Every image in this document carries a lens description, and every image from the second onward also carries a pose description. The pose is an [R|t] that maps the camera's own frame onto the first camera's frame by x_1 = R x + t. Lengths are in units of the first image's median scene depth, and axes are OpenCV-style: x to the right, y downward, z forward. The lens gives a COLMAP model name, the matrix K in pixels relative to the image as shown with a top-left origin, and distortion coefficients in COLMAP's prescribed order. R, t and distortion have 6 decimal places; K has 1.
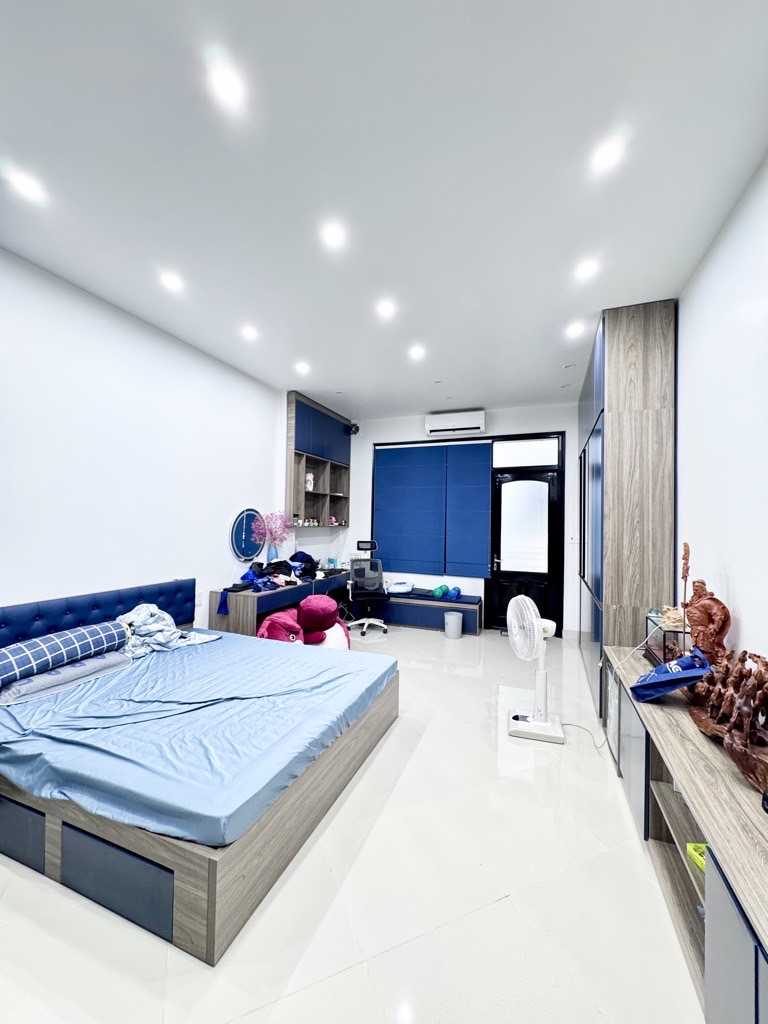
lens RADIAL K [[410.7, 0, 383.2], [0, 410.7, 513.7], [0, 0, 1]] dist [0.001403, -0.000322]
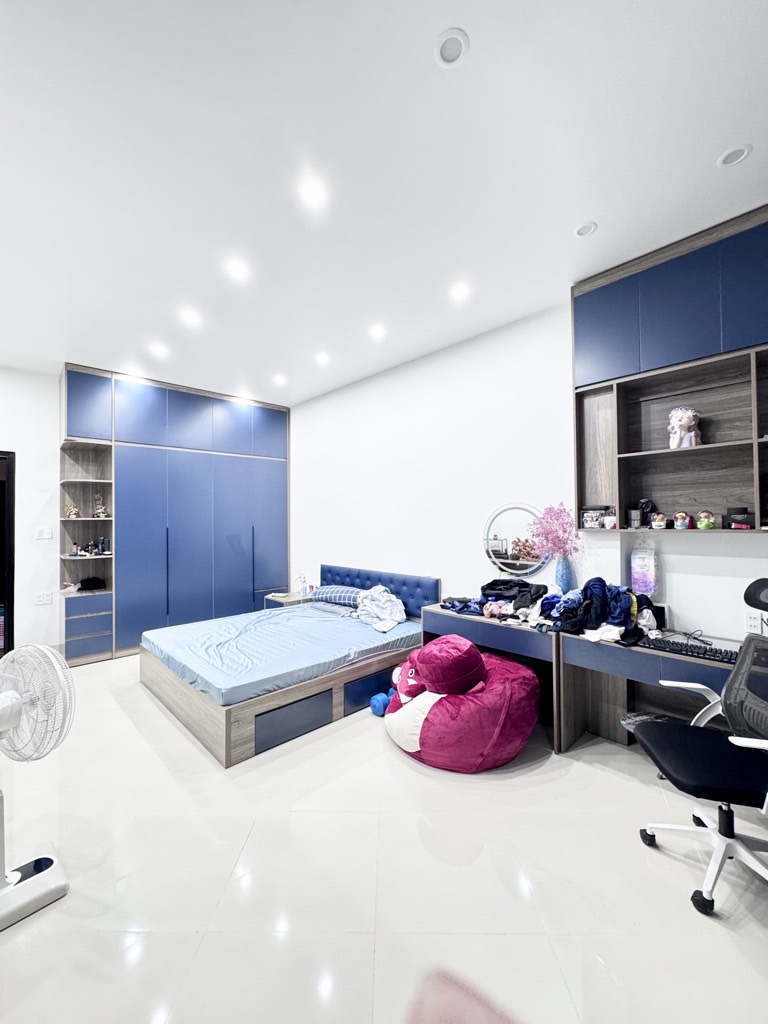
lens RADIAL K [[410.7, 0, 385.2], [0, 410.7, 514.5], [0, 0, 1]] dist [0.001403, -0.000322]
pose [[-0.417250, -0.031234, -0.908255, 0.668755], [0.014864, 0.999041, -0.041184, 0.050809], [0.908670, -0.030684, -0.416385, 1.707336]]
